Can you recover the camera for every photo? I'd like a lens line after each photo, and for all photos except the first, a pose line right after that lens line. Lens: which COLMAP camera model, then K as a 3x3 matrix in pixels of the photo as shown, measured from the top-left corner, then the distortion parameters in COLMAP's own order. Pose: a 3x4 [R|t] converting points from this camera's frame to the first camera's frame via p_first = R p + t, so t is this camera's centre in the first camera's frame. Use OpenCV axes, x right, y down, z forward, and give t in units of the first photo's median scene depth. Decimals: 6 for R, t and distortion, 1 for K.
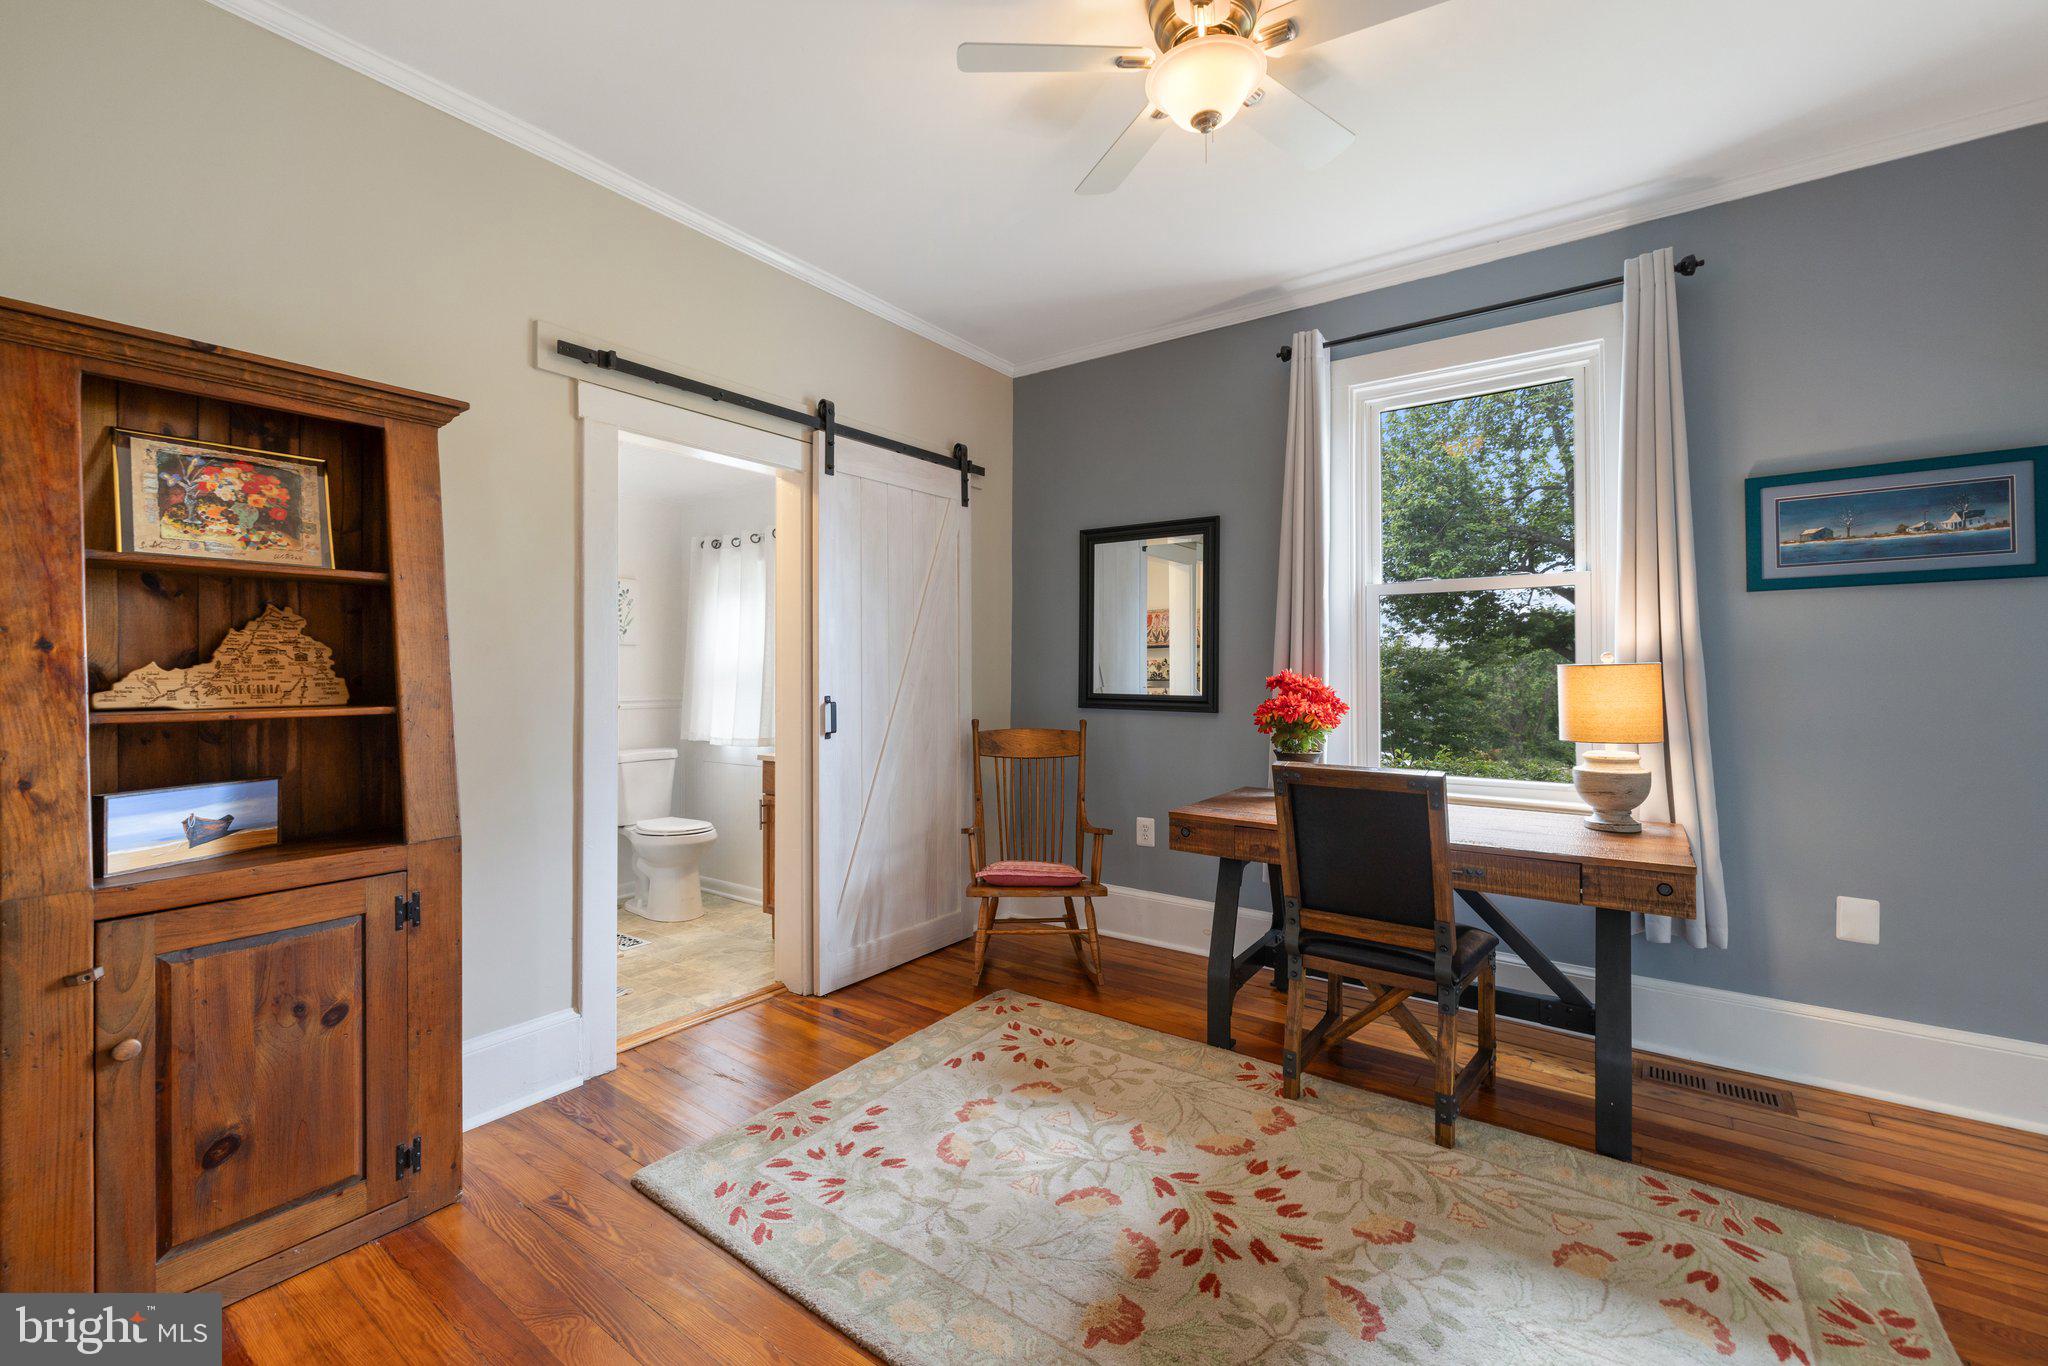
lens RADIAL K [[862.4, 0, 1011.1], [0, 862.4, 670.8], [0, 0, 1]] dist [-0.000194, -0.000083]
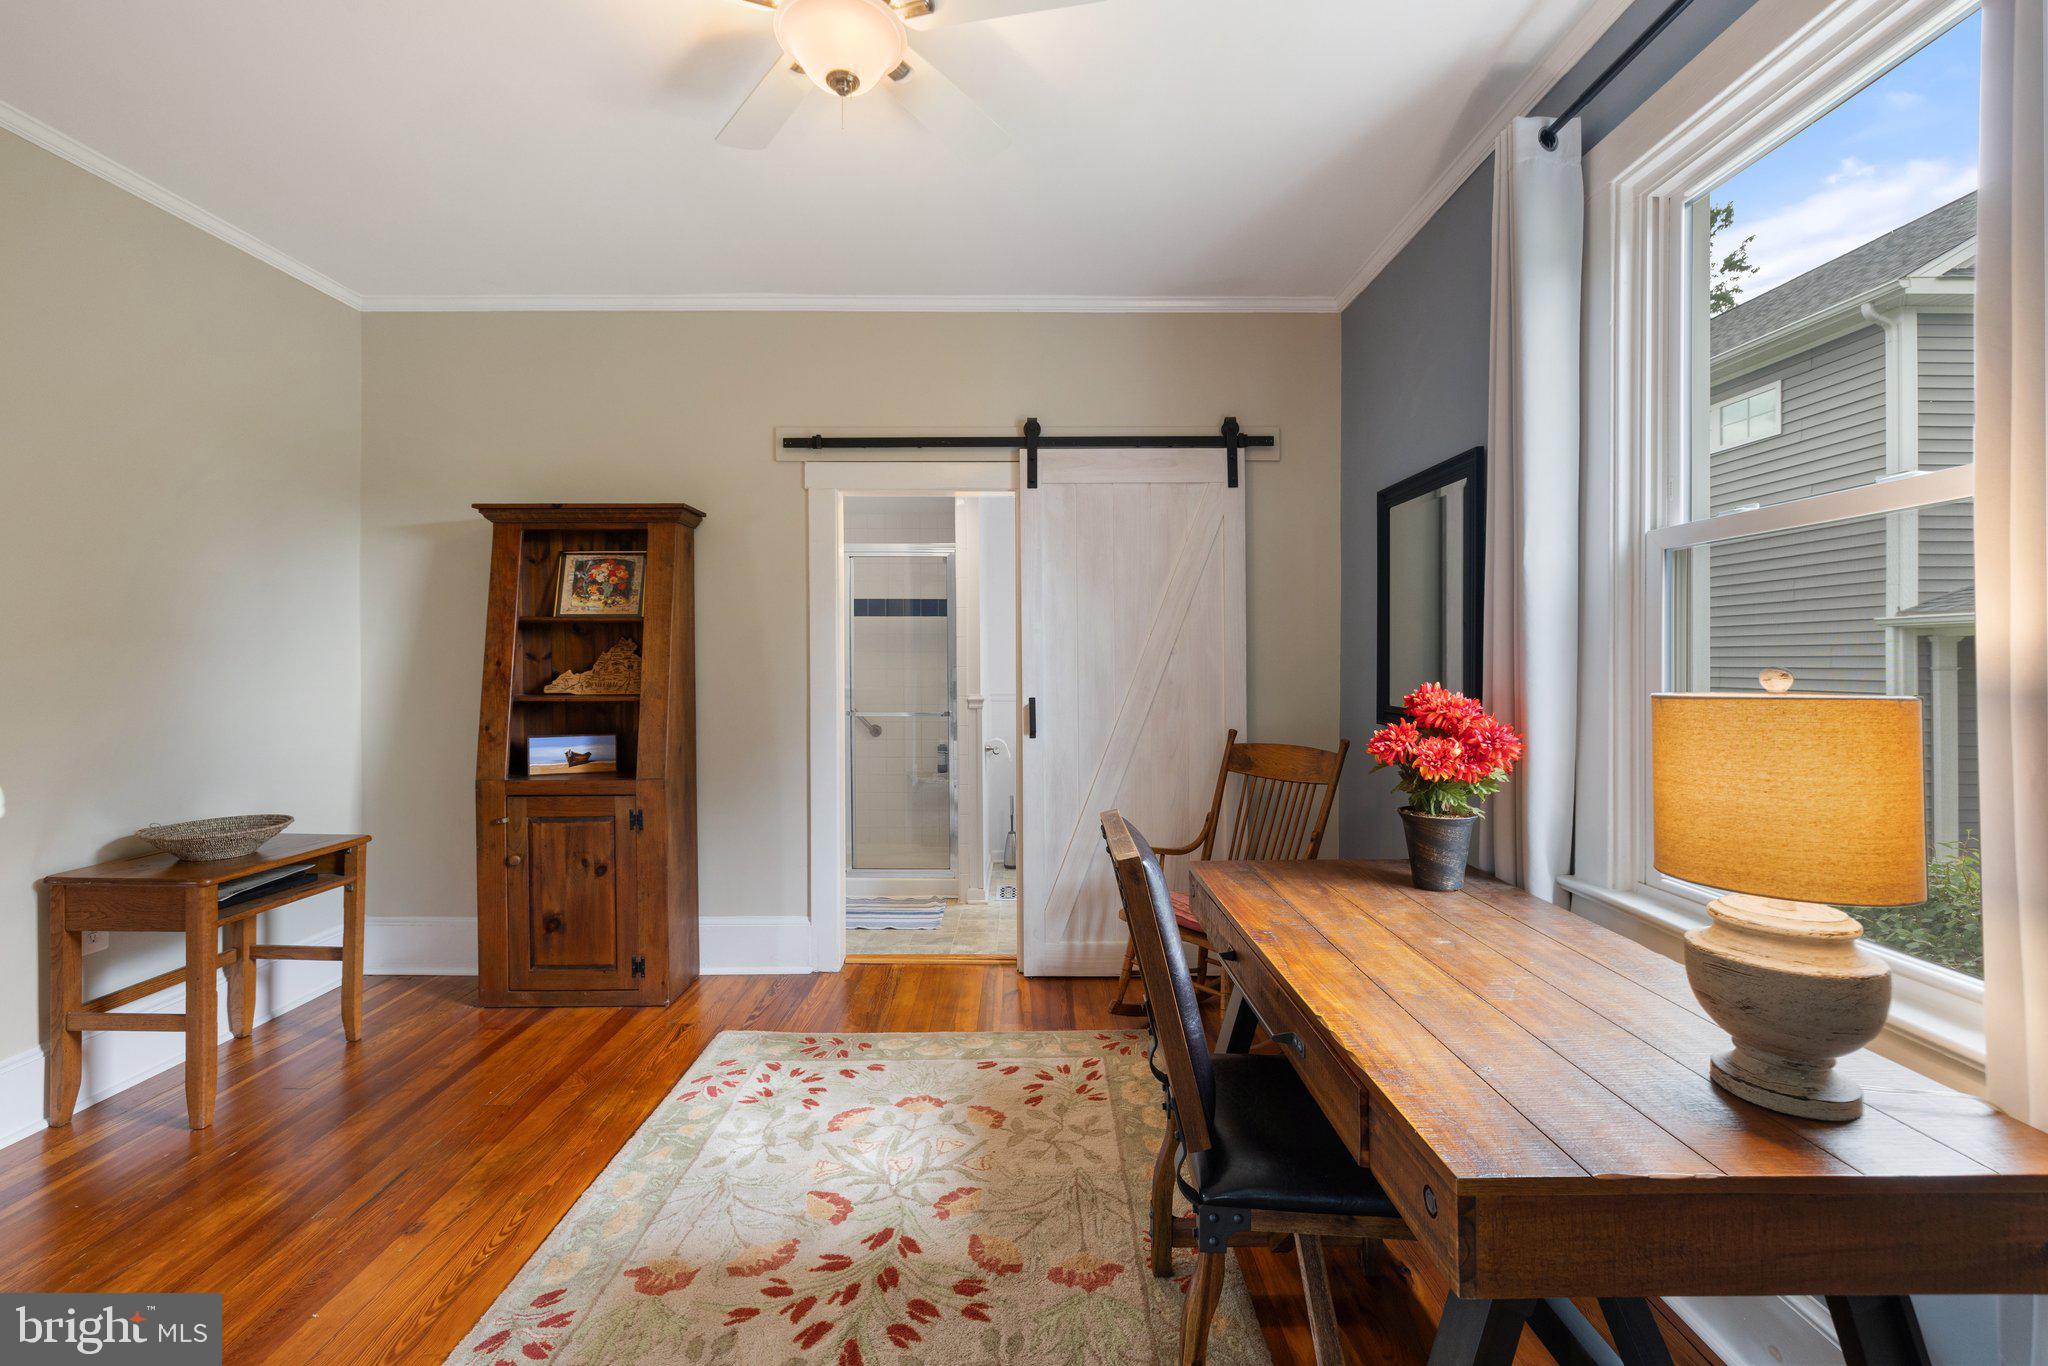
lens RADIAL K [[862.4, 0, 1016.3], [0, 862.4, 673.5], [0, 0, 1]] dist [-0.000194, -0.000083]
pose [[0.590629, 0.014167, -0.806819, 0.994614], [0.000375, 0.999841, 0.017831, -0.031220], [0.806943, -0.010834, 0.590530, 0.563623]]
